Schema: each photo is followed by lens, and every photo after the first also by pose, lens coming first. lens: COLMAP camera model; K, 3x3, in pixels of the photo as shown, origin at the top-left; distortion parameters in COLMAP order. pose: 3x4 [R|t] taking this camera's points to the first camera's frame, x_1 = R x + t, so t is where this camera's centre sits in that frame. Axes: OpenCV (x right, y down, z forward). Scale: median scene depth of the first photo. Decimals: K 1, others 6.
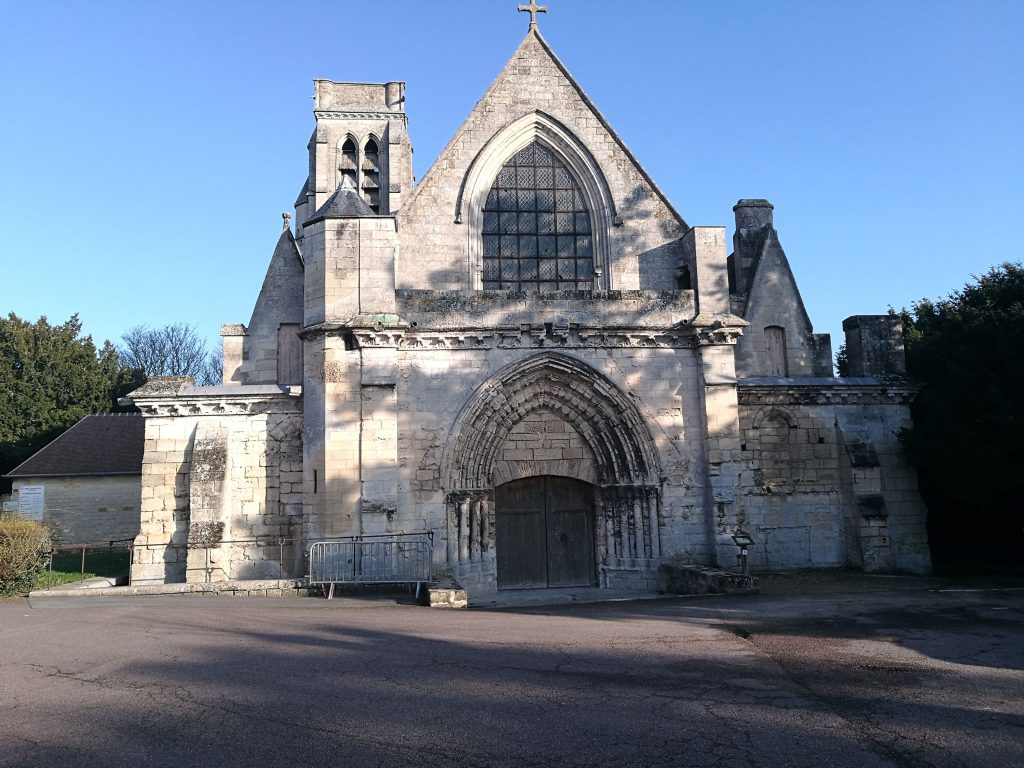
lens RADIAL K [[801.6, 0, 512.0], [0, 801.6, 384.0], [0, 0, 1]] dist [0.042228, -0.002701]
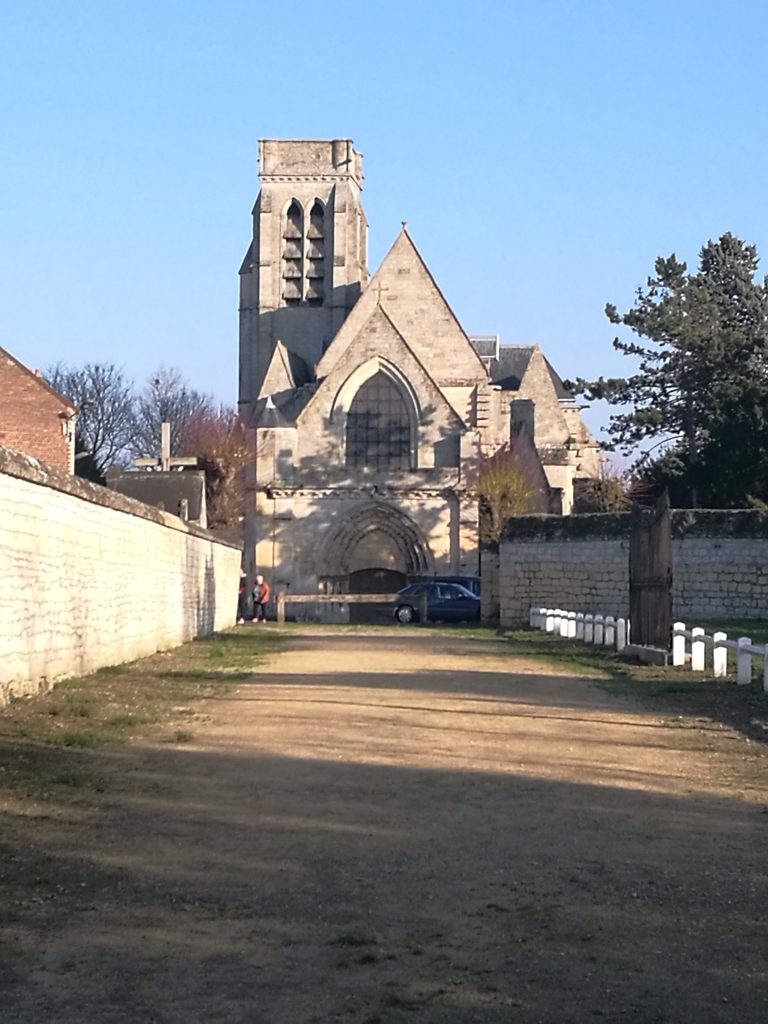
lens RADIAL K [[2922.0, 0, 384.0], [0, 2922.0, 512.0], [0, 0, 1]] dist [1.343246, -0.022186]
pose [[0.977722, 0.034686, -0.207019, 1.329488], [-0.010706, 0.993209, 0.115851, -0.725345], [0.209632, -0.111054, 0.971453, -5.033190]]
